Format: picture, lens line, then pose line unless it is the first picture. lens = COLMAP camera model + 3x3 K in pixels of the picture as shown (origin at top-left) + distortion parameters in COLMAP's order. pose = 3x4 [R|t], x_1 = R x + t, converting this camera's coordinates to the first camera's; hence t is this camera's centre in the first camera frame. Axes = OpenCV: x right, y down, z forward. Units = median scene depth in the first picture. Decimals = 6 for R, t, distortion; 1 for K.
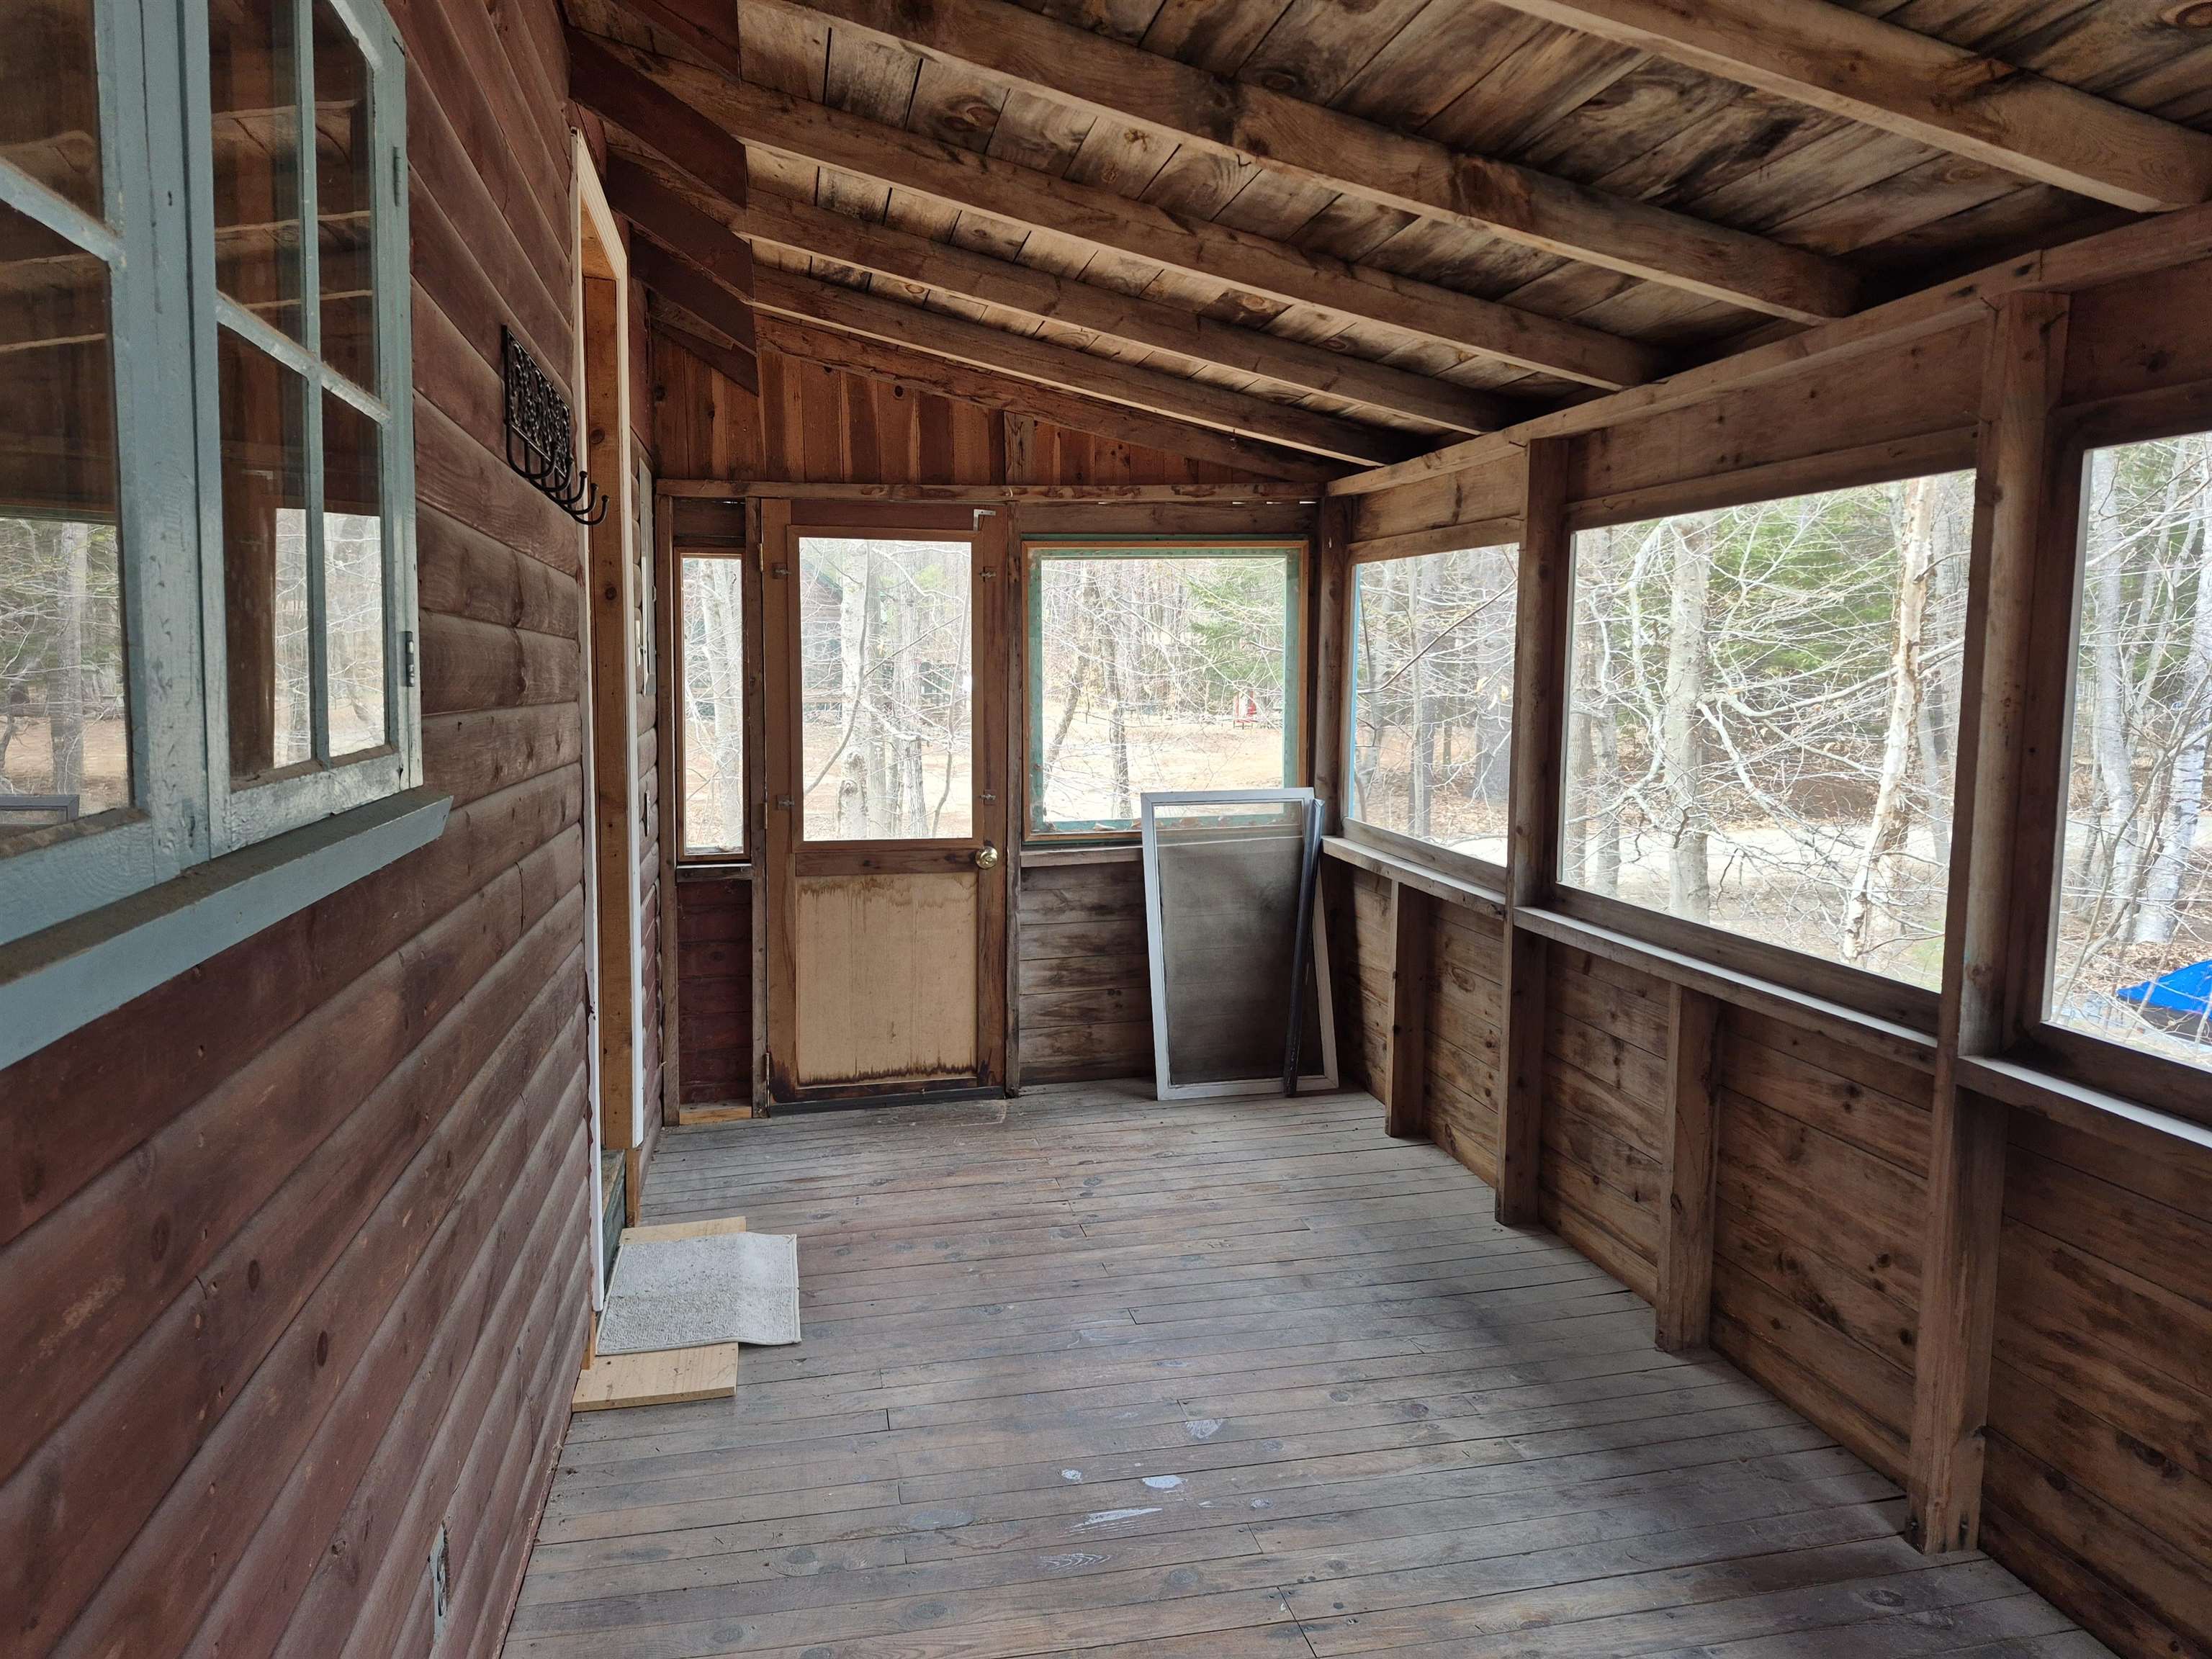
lens RADIAL K [[1524.9, 0, 1109.9], [0, 1524.9, 797.8], [0, 0, 1]] dist [0.091594, -0.095080]
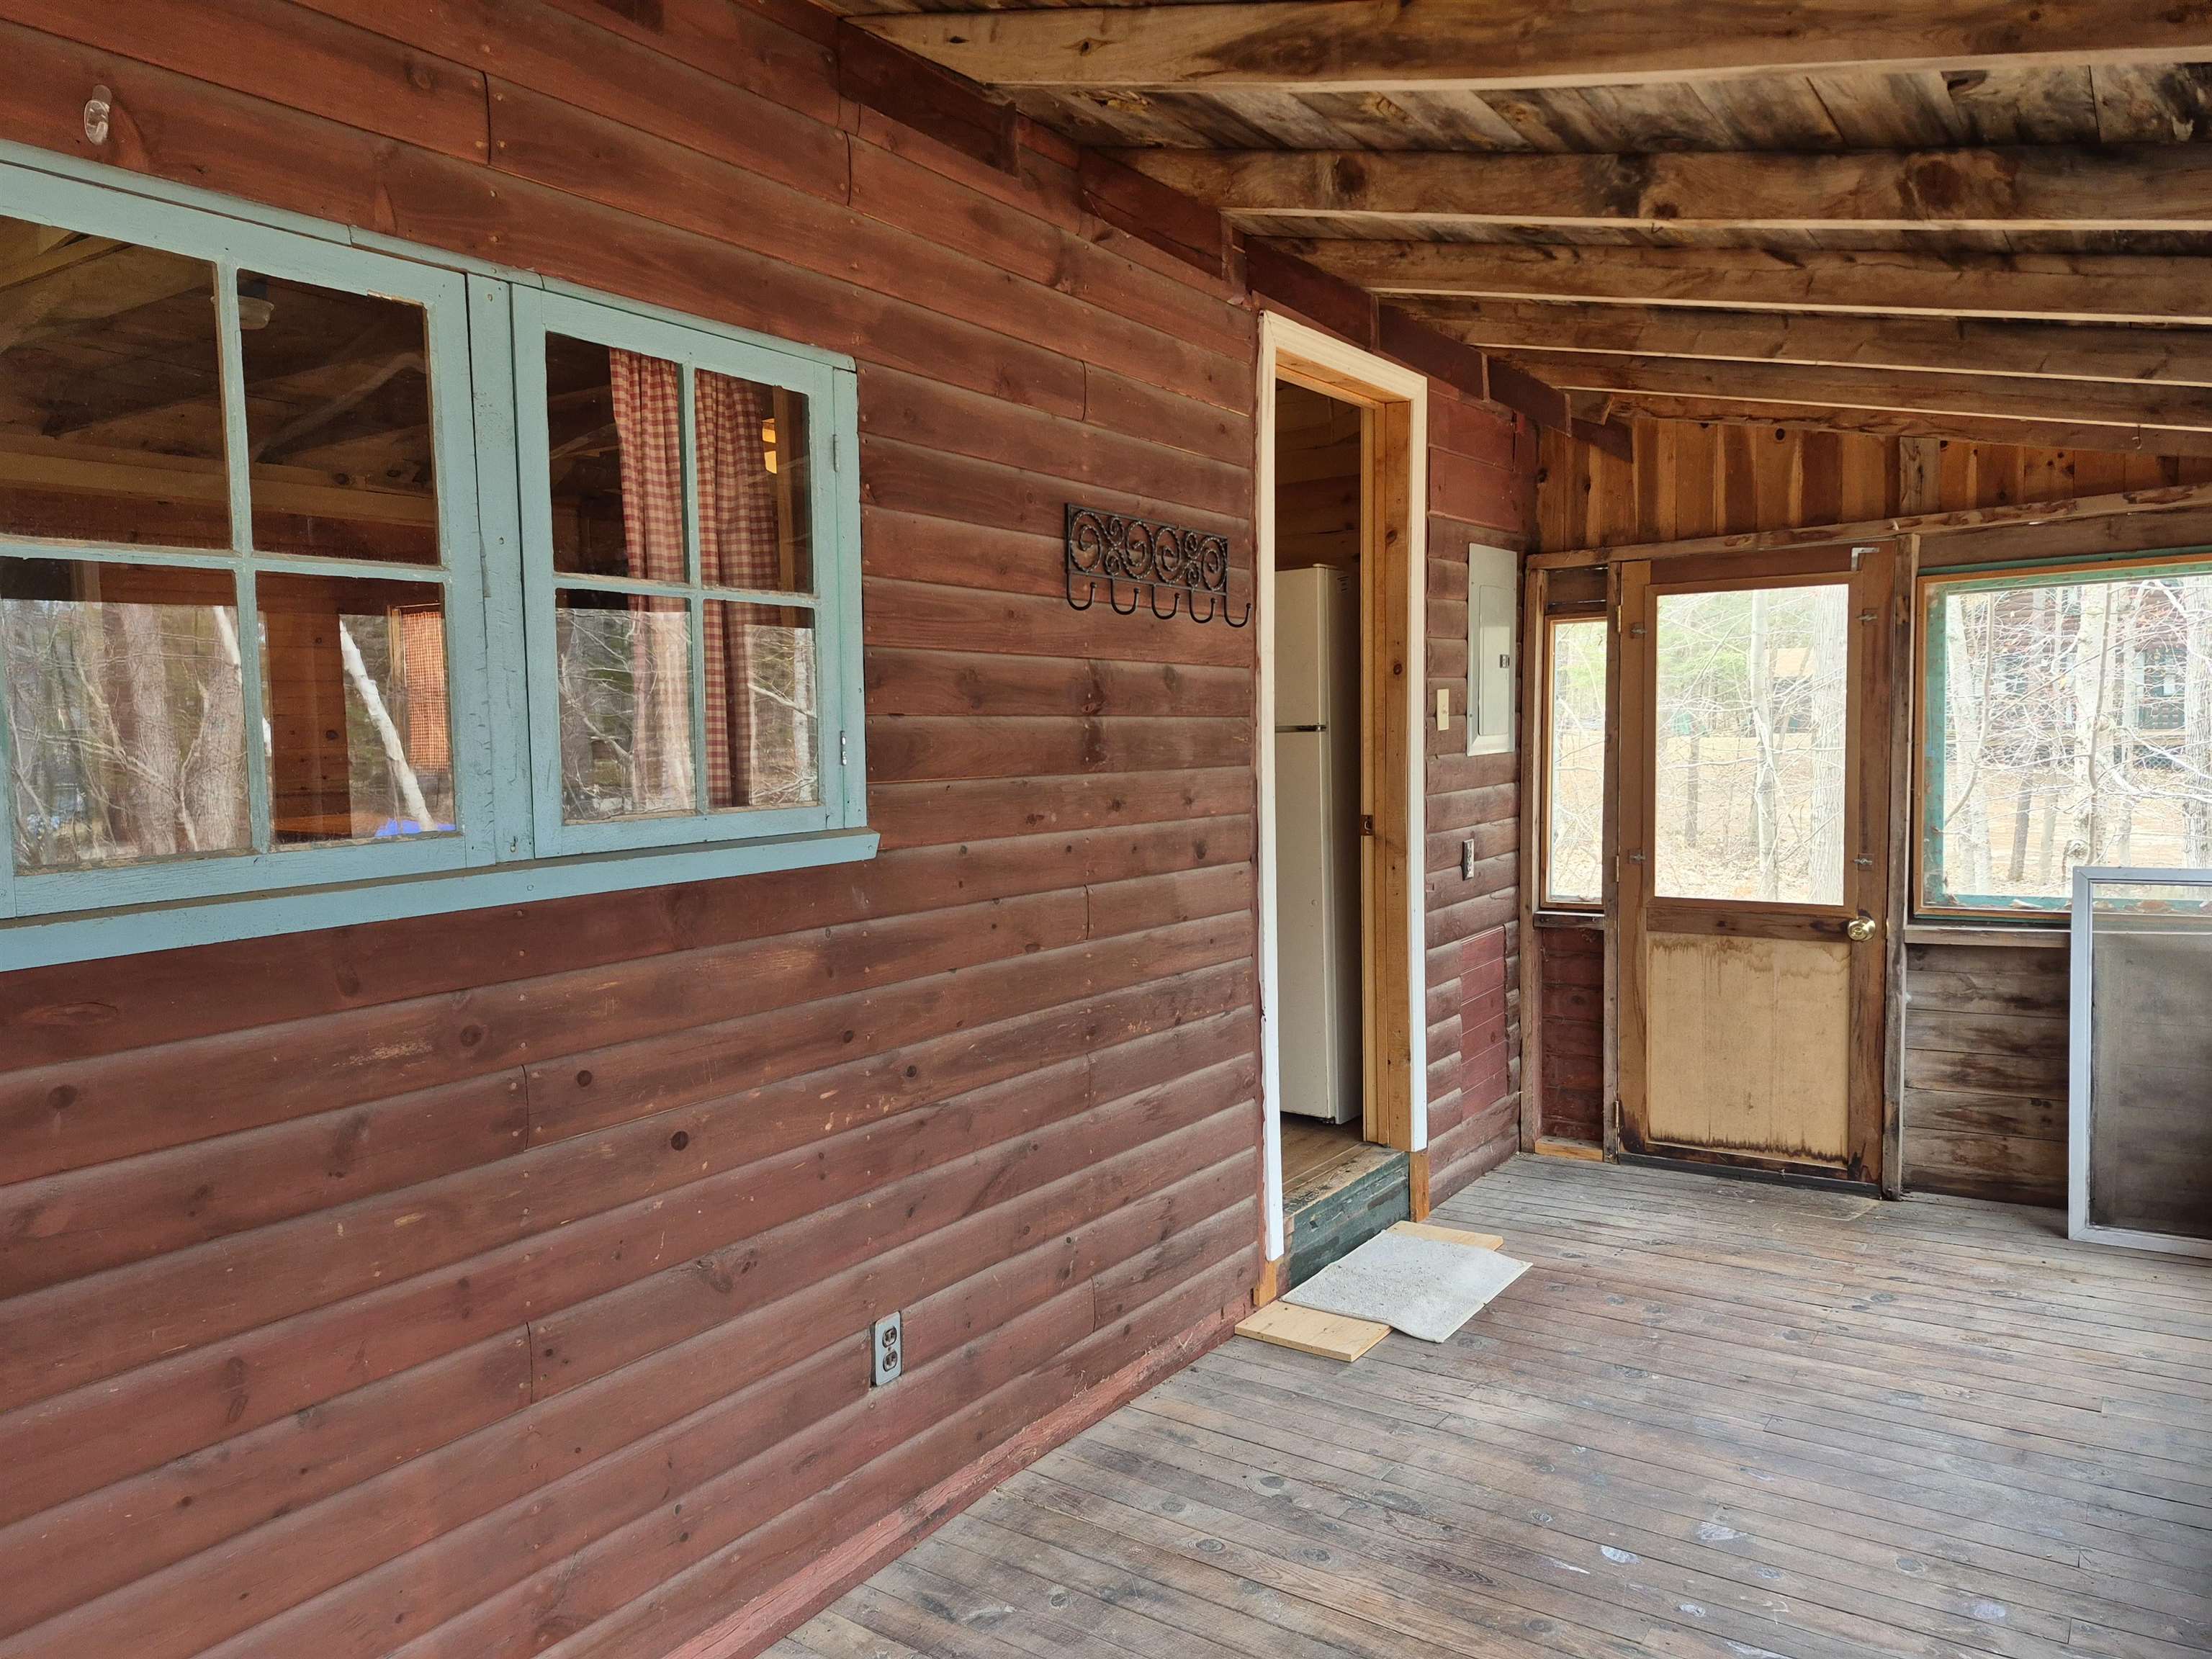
lens RADIAL K [[1524.9, 0, 1085.4], [0, 1524.9, 809.1], [0, 0, 1]] dist [0.091594, -0.095080]
pose [[0.689272, 0.024435, -0.724091, 0.275495], [-0.040579, 0.999164, -0.004910, -0.008919], [0.723366, 0.032767, 0.689687, 0.027494]]
